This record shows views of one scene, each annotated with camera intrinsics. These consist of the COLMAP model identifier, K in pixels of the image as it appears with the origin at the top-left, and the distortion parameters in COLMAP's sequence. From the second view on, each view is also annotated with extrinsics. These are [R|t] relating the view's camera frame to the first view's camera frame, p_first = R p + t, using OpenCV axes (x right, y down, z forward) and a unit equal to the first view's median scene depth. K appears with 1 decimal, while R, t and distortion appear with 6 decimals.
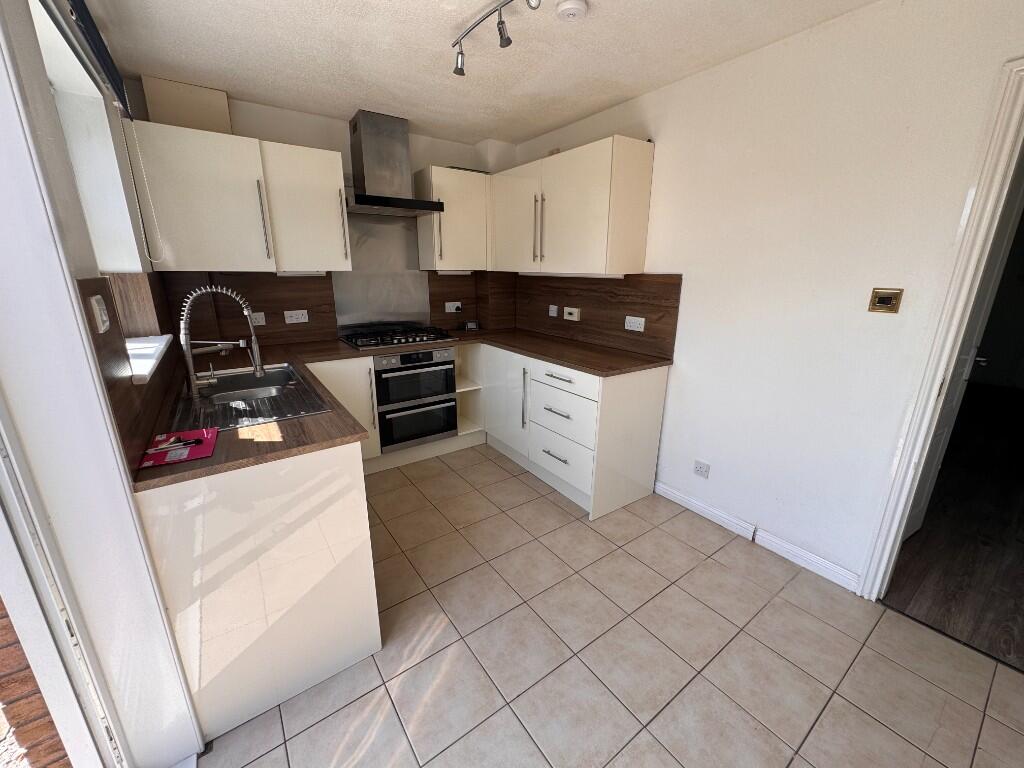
lens RADIAL K [[408.7, 0, 512.8], [0, 408.7, 382.5], [0, 0, 1]] dist [-0.003337, 0.000039]
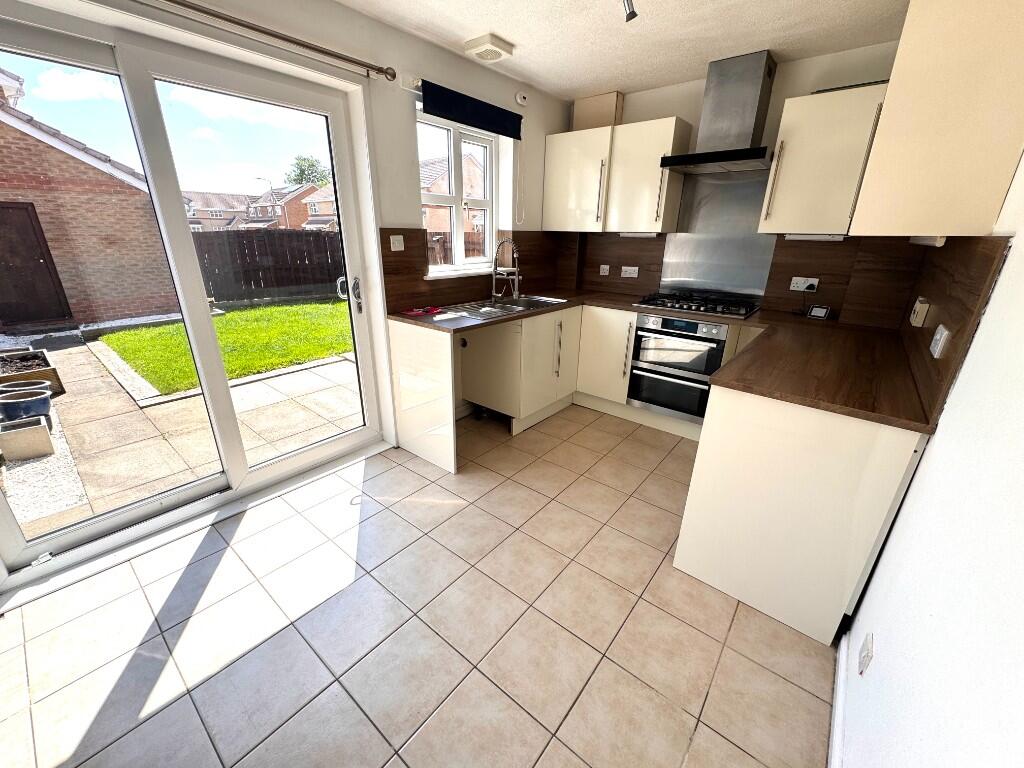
lens RADIAL K [[408.7, 0, 511.2], [0, 408.7, 383.7], [0, 0, 1]] dist [-0.003337, 0.000039]
pose [[0.261865, 0.333598, -0.905616, 0.783926], [-0.275422, 0.925169, 0.261160, -0.103112], [0.924970, 0.181037, 0.334149, 0.463383]]
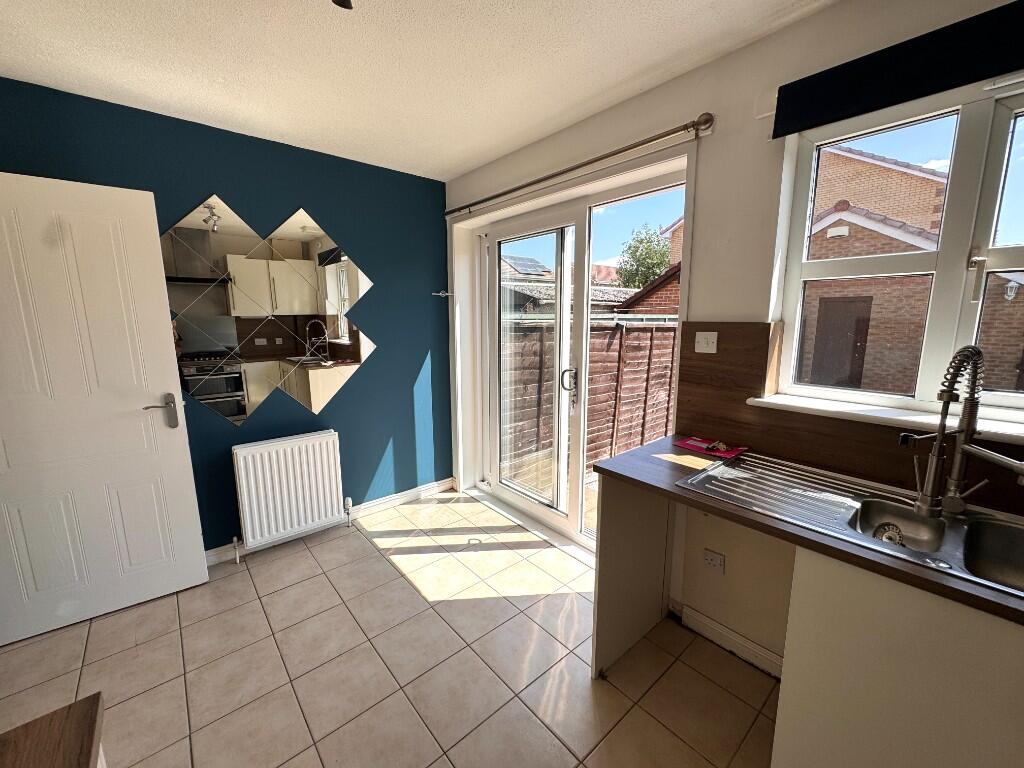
lens RADIAL K [[408.7, 0, 511.3], [0, 408.7, 384.8], [0, 0, 1]] dist [-0.003337, 0.000039]
pose [[-0.995781, 0.017124, -0.090154, -0.029386], [-0.023302, 0.903051, 0.428901, -0.340788], [0.088758, 0.429192, -0.898842, 1.202688]]
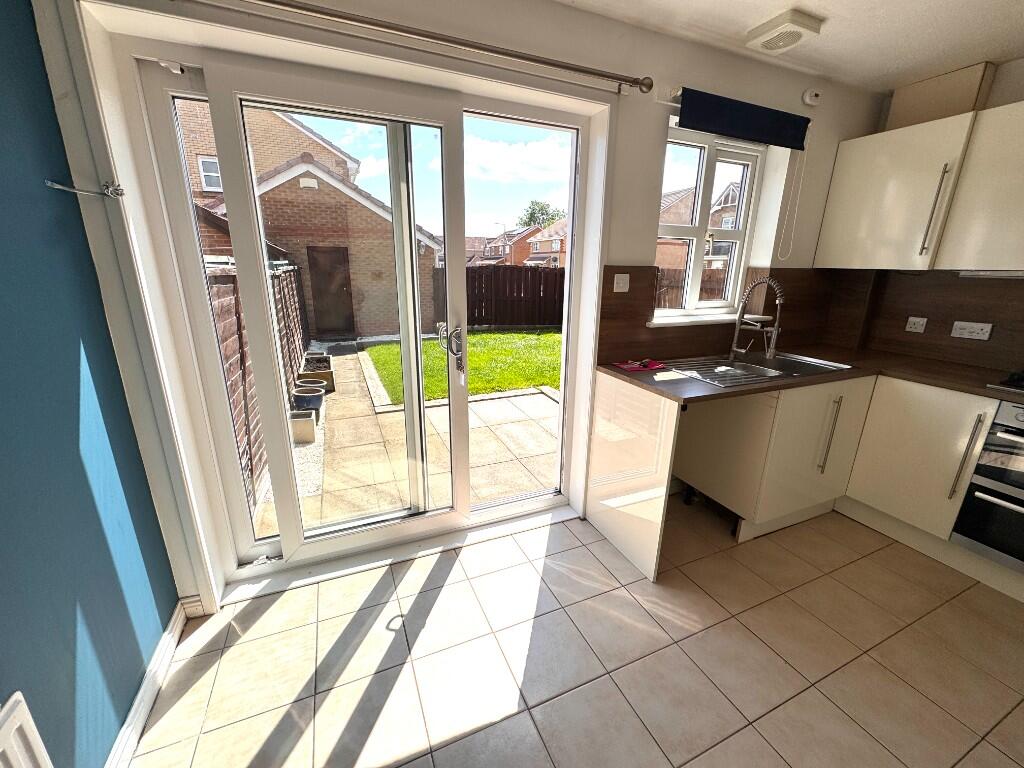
lens RADIAL K [[408.7, 0, 511.6], [0, 408.7, 383.9], [0, 0, 1]] dist [-0.003337, 0.000039]
pose [[-0.208404, 0.265967, -0.941185, 0.547657], [-0.278760, 0.906247, 0.317819, -0.098967], [0.937476, 0.328600, -0.114725, 0.424438]]
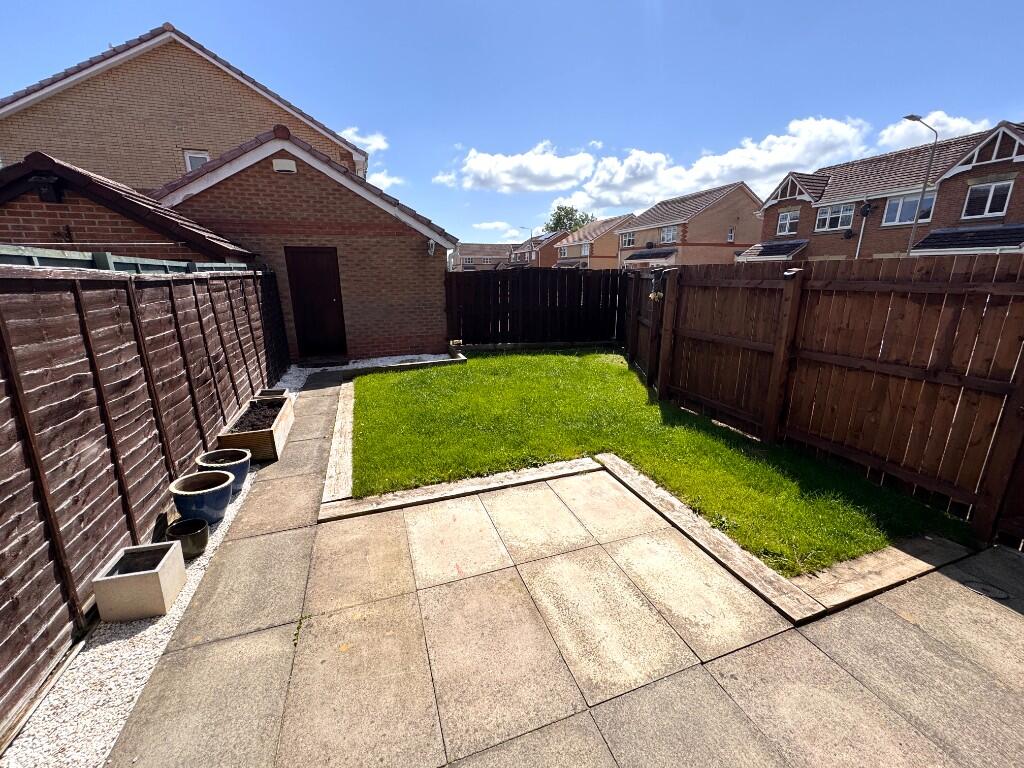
lens RADIAL K [[408.7, 0, 511.2], [0, 408.7, 381.7], [0, 0, 1]] dist [-0.003337, 0.000039]
pose [[-0.267523, 0.245540, -0.931741, -0.564233], [-0.259822, 0.912785, 0.315145, 0.028558], [0.927860, 0.326395, -0.180394, 0.136813]]
